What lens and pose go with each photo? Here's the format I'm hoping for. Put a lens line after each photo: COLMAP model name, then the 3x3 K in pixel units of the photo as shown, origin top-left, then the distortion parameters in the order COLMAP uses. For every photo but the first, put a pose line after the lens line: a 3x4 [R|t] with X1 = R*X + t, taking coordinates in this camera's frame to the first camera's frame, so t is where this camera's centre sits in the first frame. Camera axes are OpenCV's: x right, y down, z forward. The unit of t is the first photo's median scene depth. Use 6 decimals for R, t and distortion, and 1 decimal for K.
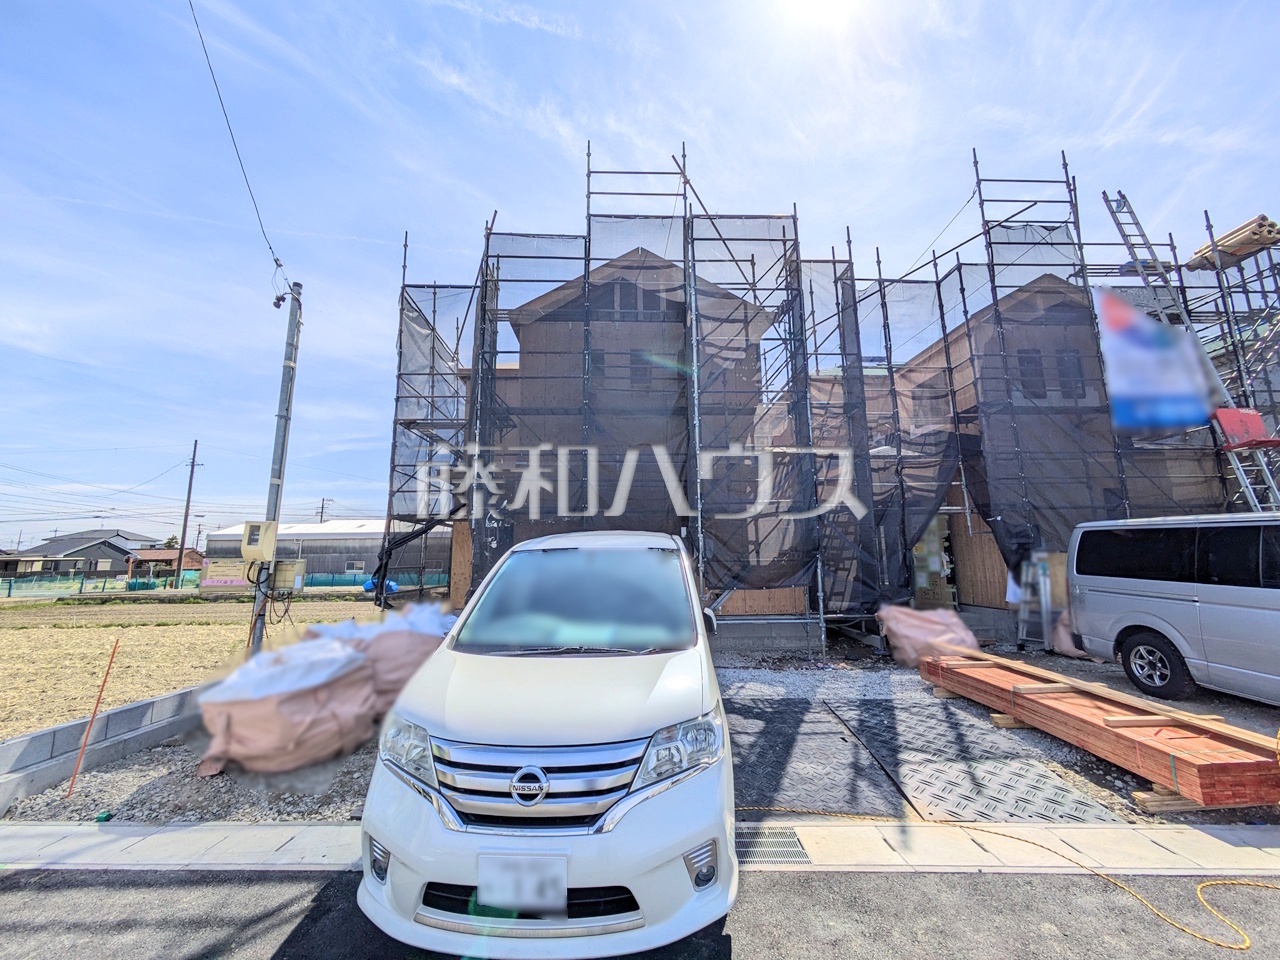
lens RADIAL K [[511.9, 0, 638.4], [0, 511.9, 479.0], [0, 0, 1]] dist [0.000852, 0.000085]
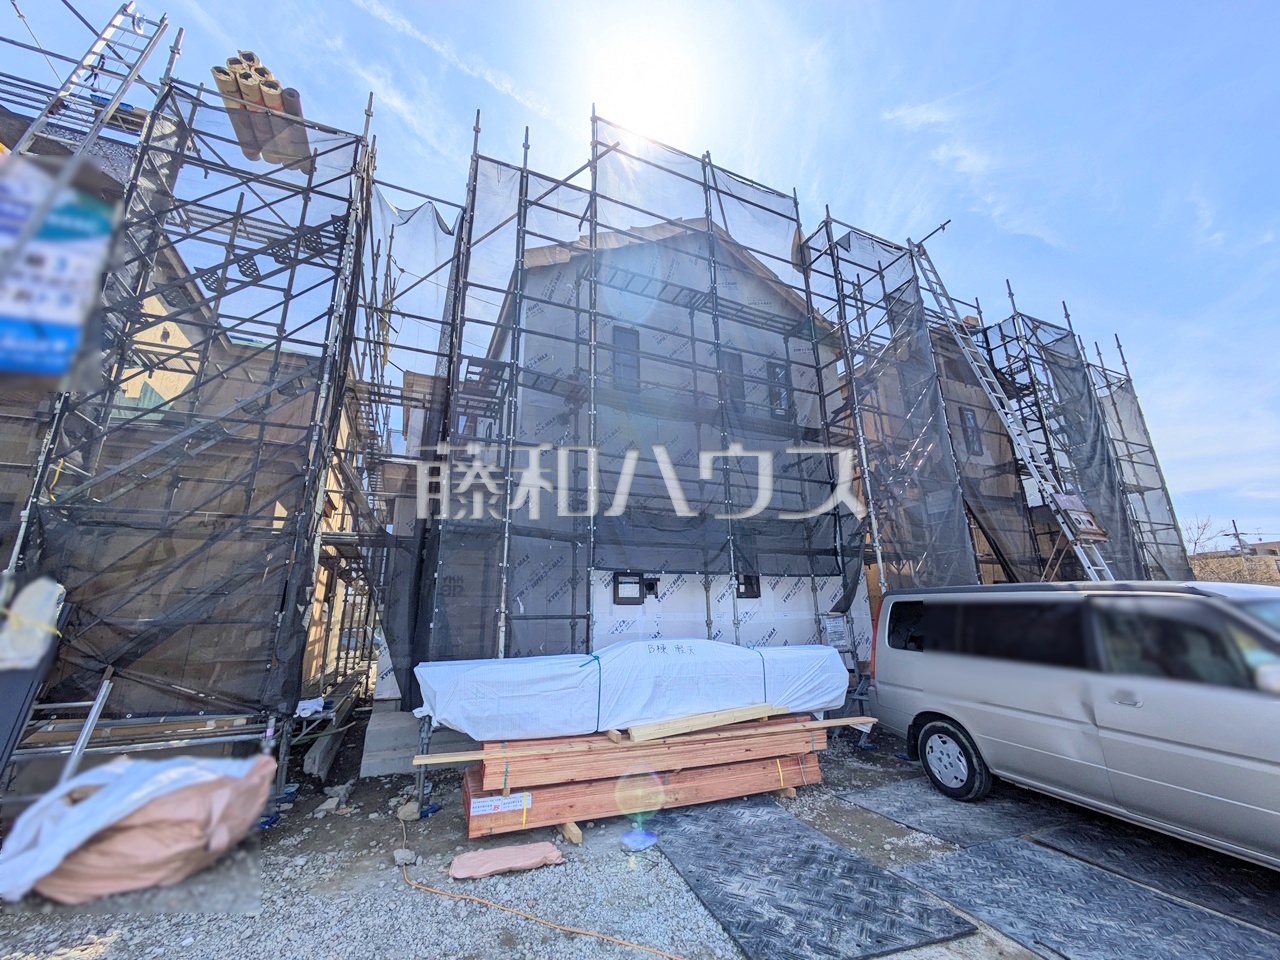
lens RADIAL K [[508.4, 0, 641.5], [0, 508.4, 482.0], [0, 0, 1]] dist [-0.000188, 0.000762]
pose [[0.922796, 0.097434, 0.372765, 1.412167], [-0.058711, 0.991758, -0.113886, 0.030364], [-0.380789, 0.083208, 0.920910, 0.297913]]
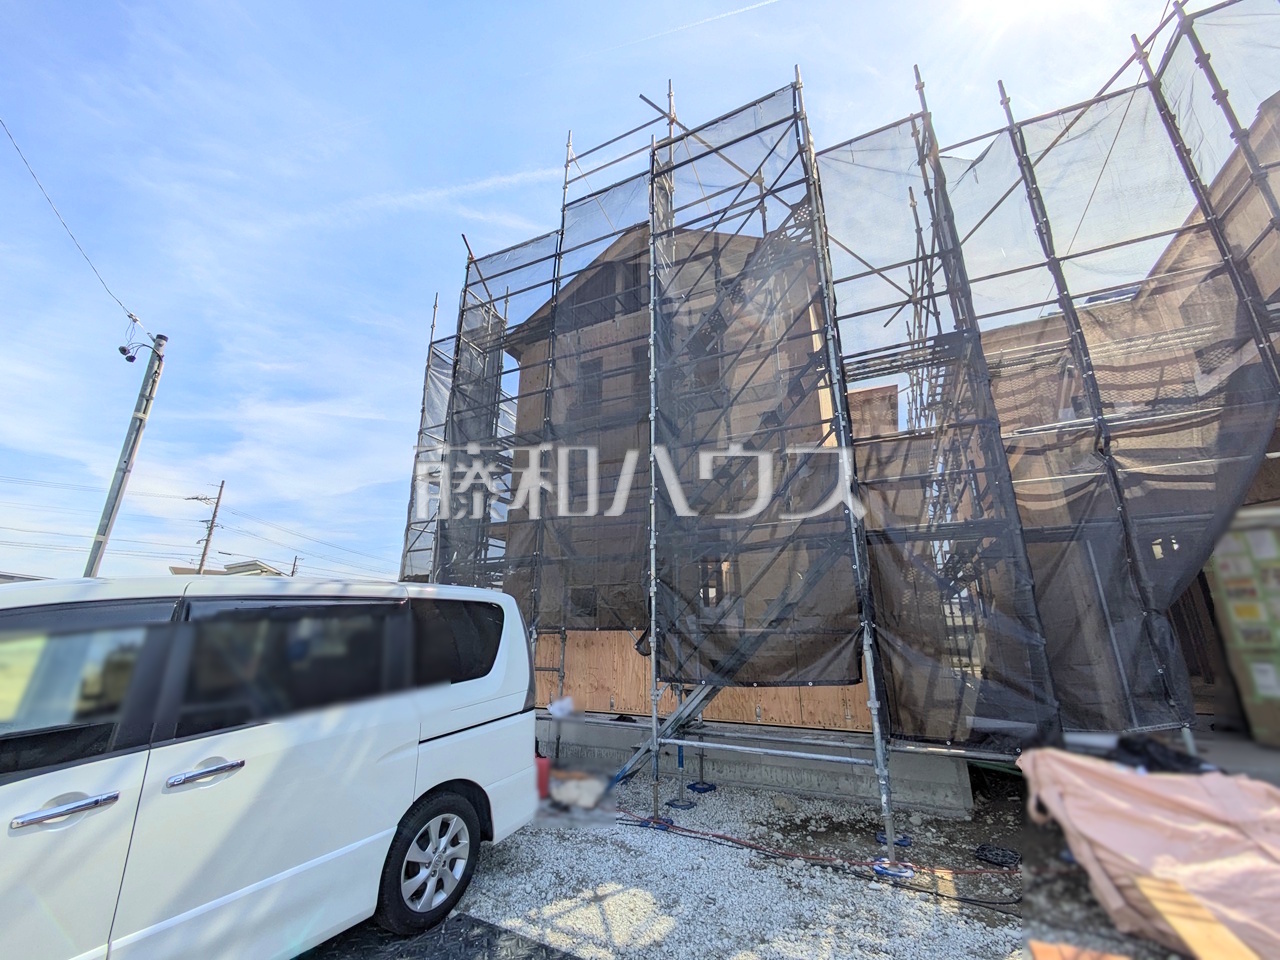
lens RADIAL K [[510.0, 0, 634.1], [0, 510.0, 479.5], [0, 0, 1]] dist [0.000766, 0.000519]
pose [[0.879093, -0.125773, -0.459757, 0.337353], [0.066125, 0.987412, -0.143686, 0.055830], [0.472042, 0.095912, 0.876343, 0.367970]]
